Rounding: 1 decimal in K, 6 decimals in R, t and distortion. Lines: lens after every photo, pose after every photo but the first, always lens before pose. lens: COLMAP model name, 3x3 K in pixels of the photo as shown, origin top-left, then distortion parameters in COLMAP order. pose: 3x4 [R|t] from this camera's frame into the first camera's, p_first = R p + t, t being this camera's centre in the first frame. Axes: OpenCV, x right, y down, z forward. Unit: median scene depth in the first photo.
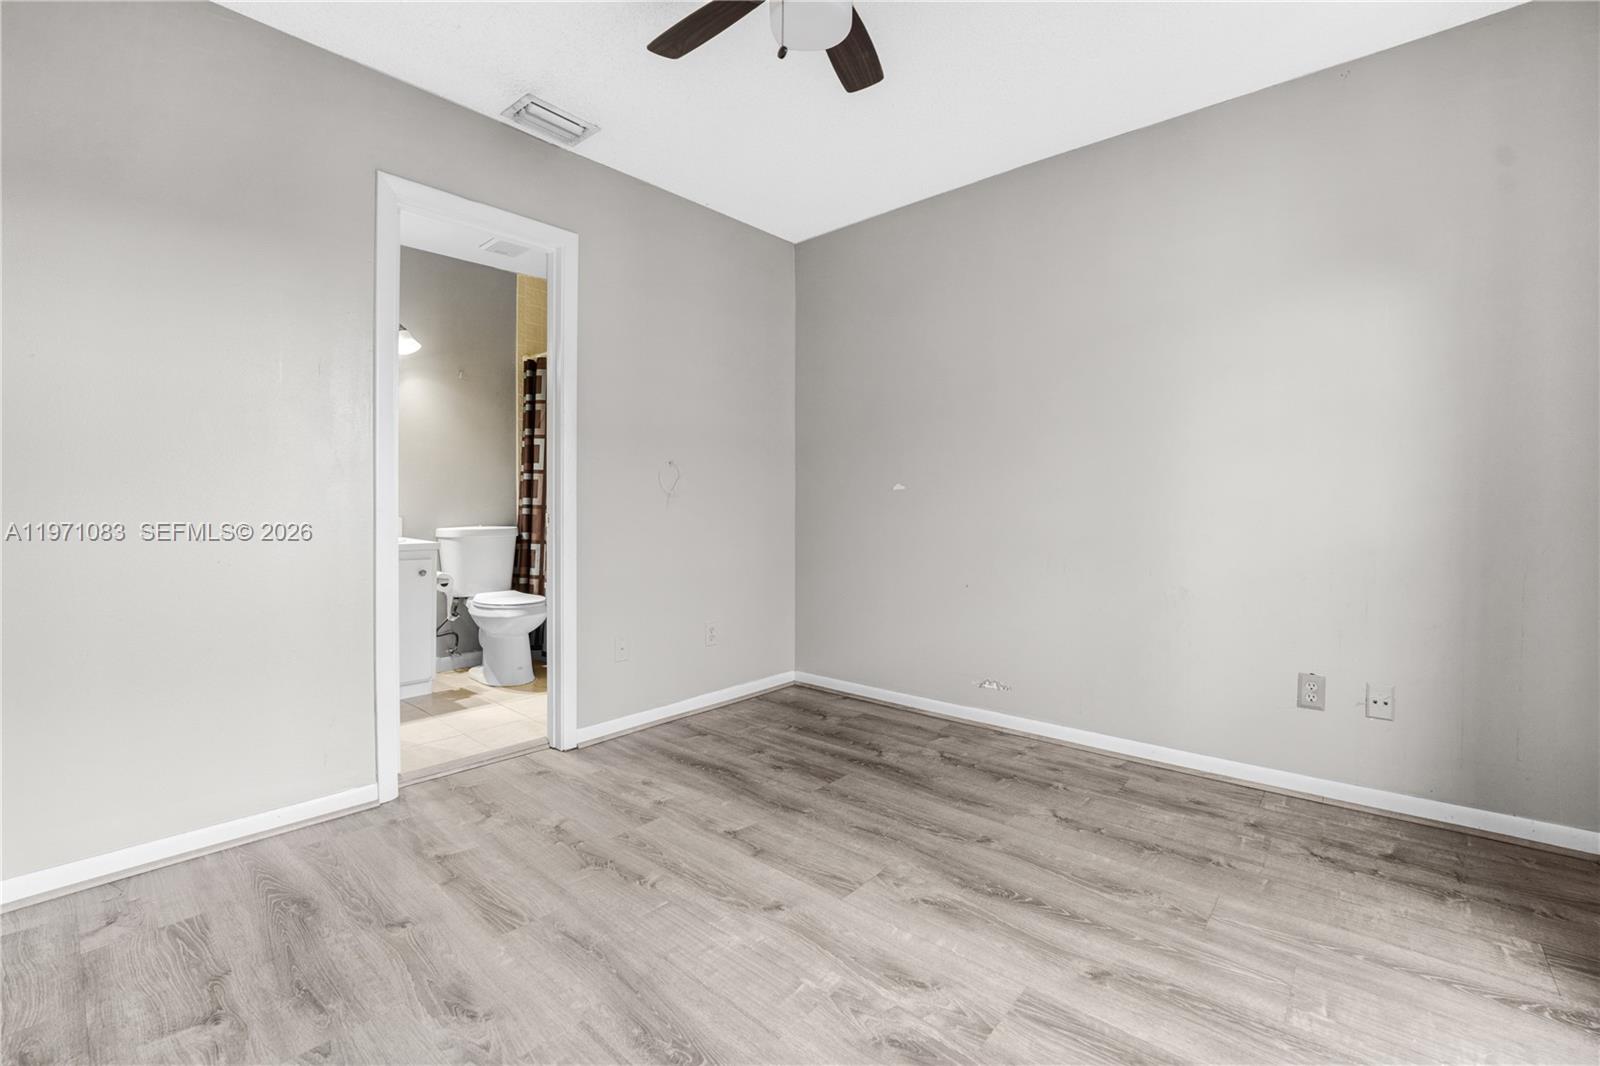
lens RADIAL K [[684.7, 0, 795.6], [0, 684.7, 487.7], [0, 0, 1]] dist [-0.017138, 0.000208]
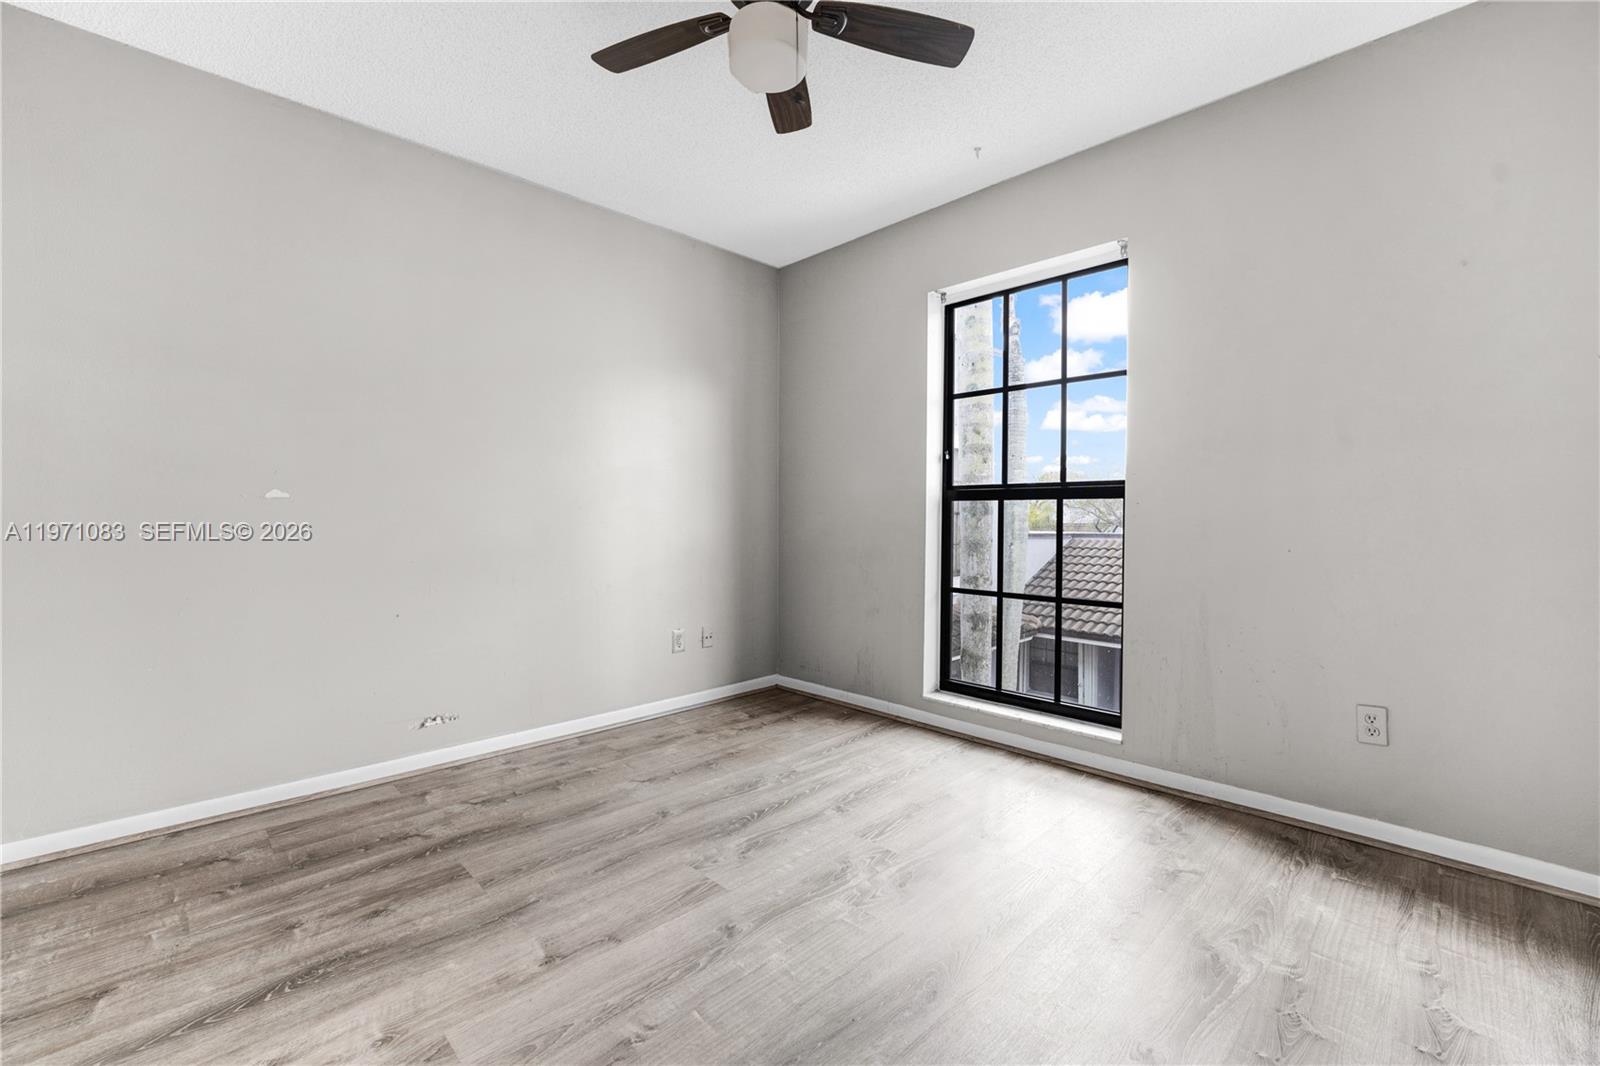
lens RADIAL K [[677.7, 0, 789.0], [0, 677.7, 530.8], [0, 0, 1]] dist [-0.016630, 0.000307]
pose [[0.083355, -0.018873, 0.996341, -0.762612], [-0.023321, 0.999510, 0.020884, 0.016155], [-0.996247, -0.024977, 0.082874, 0.662335]]
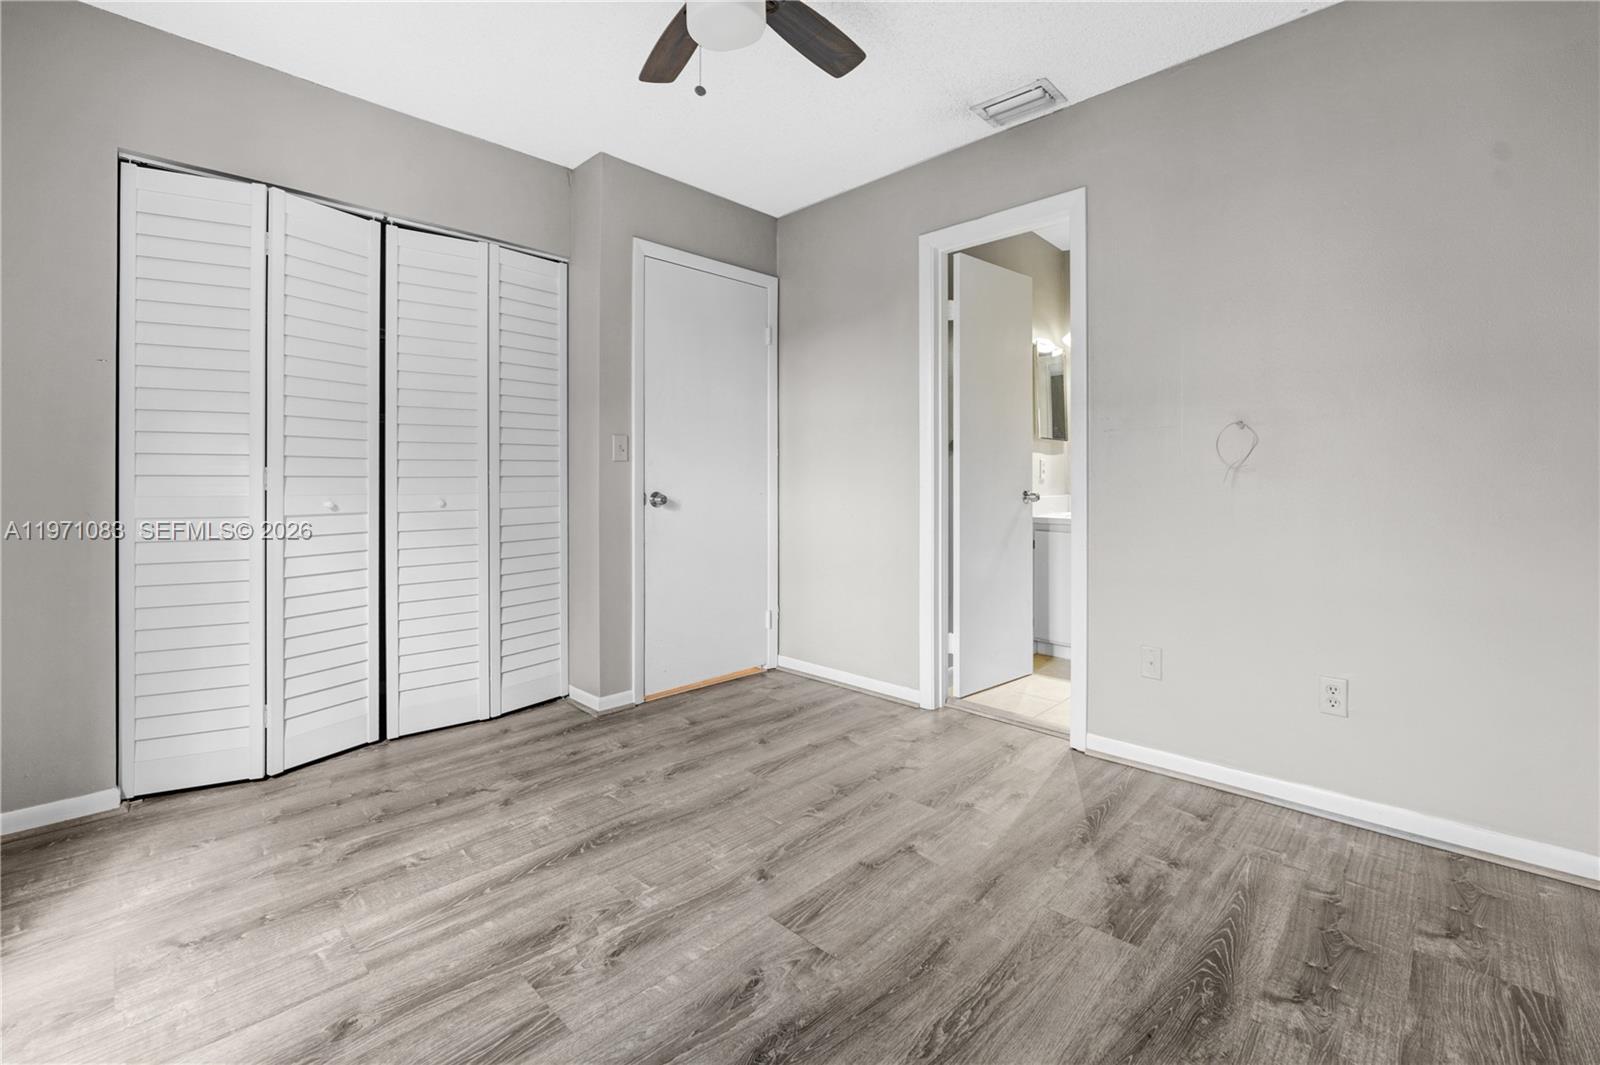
lens RADIAL K [[684.7, 0, 795.6], [0, 684.7, 487.2], [0, 0, 1]] dist [-0.017138, 0.000208]
pose [[-0.049681, 0.004580, -0.998755, 0.770733], [0.023944, 0.999708, 0.003394, 0.024018], [0.998478, -0.023746, -0.049776, 0.869221]]
